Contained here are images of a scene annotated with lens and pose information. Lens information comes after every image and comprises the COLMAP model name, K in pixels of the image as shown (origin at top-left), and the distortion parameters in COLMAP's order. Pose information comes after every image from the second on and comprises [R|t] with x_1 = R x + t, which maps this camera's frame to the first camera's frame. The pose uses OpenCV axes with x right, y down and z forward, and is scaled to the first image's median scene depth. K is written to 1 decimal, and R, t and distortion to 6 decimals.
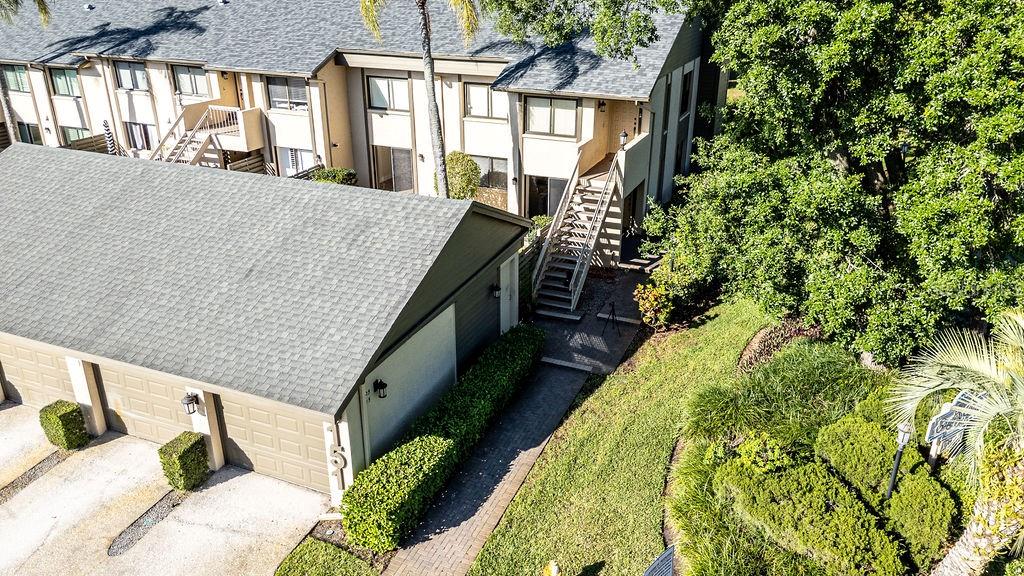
lens RADIAL K [[766.2, 0, 501.7], [0, 766.2, 289.7], [0, 0, 1]] dist [0.066220, -0.067282]
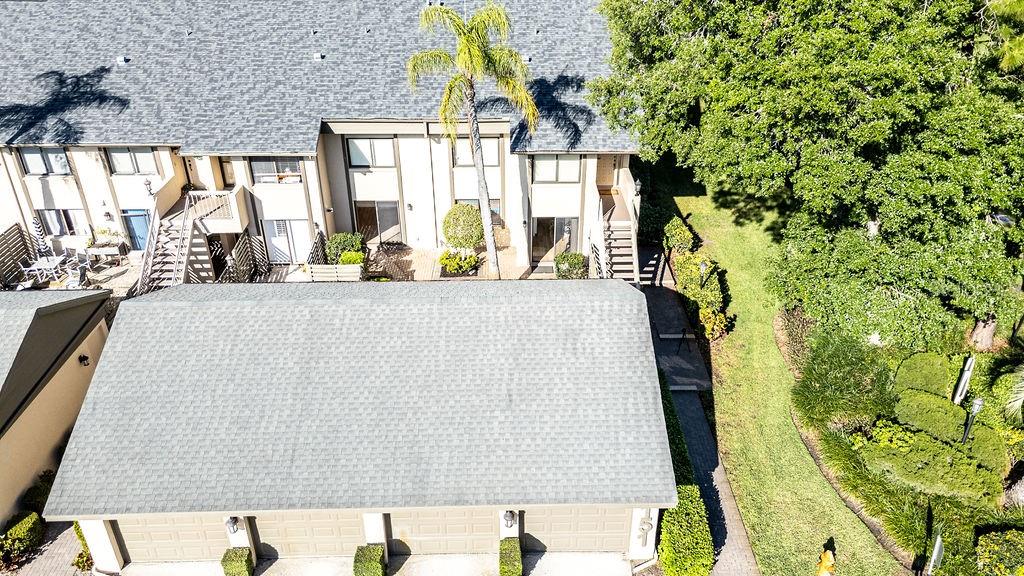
lens RADIAL K [[766.2, 0, 515.1], [0, 766.2, 295.0], [0, 0, 1]] dist [0.066220, -0.067282]
pose [[0.907907, -0.210878, 0.362265, -0.388040], [0.166933, 0.974647, 0.148986, -0.190292], [-0.384498, -0.074791, 0.920091, -0.044844]]
